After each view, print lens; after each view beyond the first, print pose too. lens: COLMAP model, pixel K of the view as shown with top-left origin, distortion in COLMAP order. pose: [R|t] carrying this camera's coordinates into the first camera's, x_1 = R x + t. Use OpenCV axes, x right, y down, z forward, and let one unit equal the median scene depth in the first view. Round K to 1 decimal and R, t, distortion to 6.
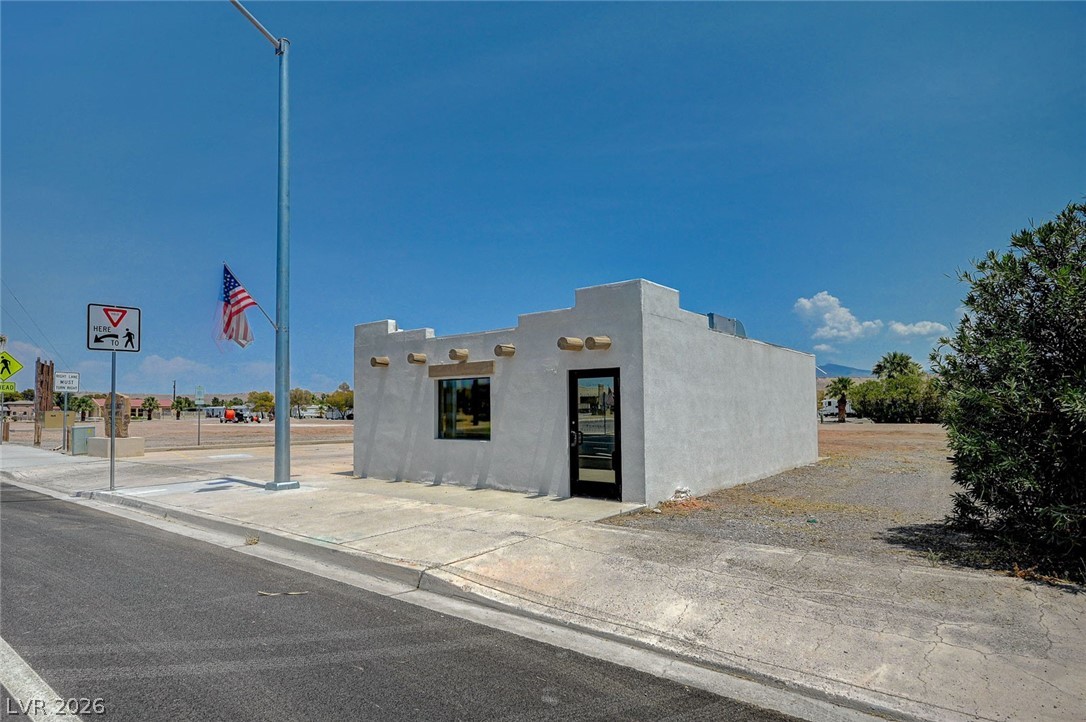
lens RADIAL K [[573.7, 0, 547.4], [0, 573.7, 367.2], [0, 0, 1]] dist [-0.006049, 0.002099]
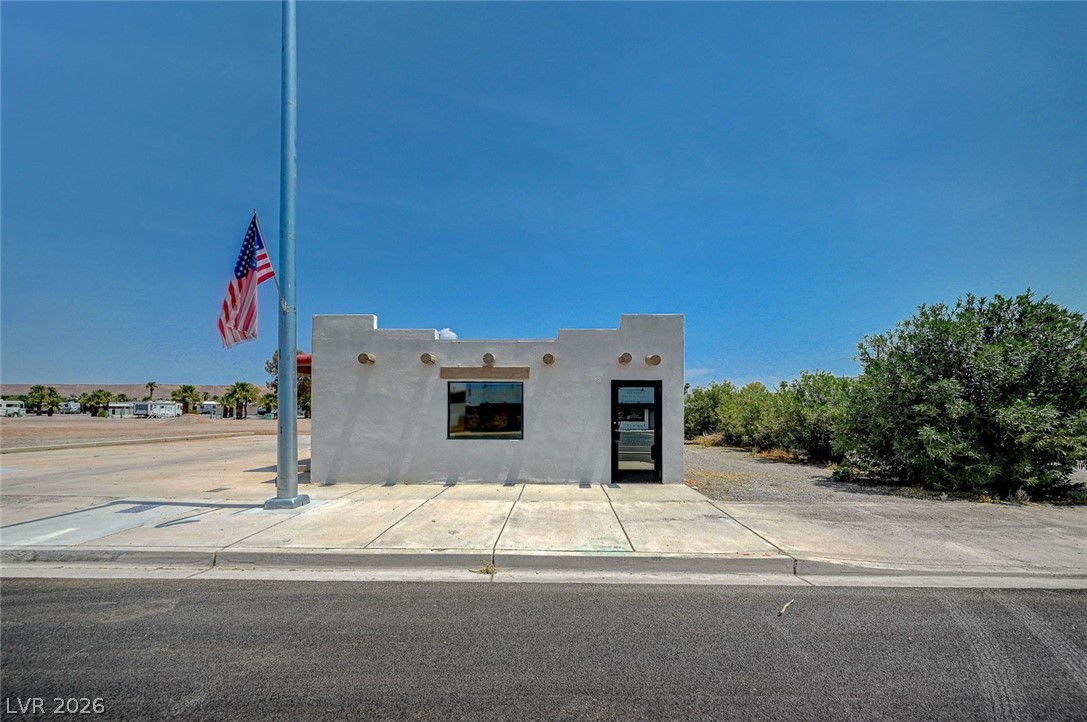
lens RADIAL K [[433.4, 0, 551.1], [0, 433.4, 394.1], [0, 0, 1]] dist [-0.000385, 0.000938]
pose [[0.810227, 0.032902, 0.585192, -0.606705], [-0.054058, 0.998362, 0.018714, 0.024568], [-0.583618, -0.046797, 0.810679, 0.331541]]
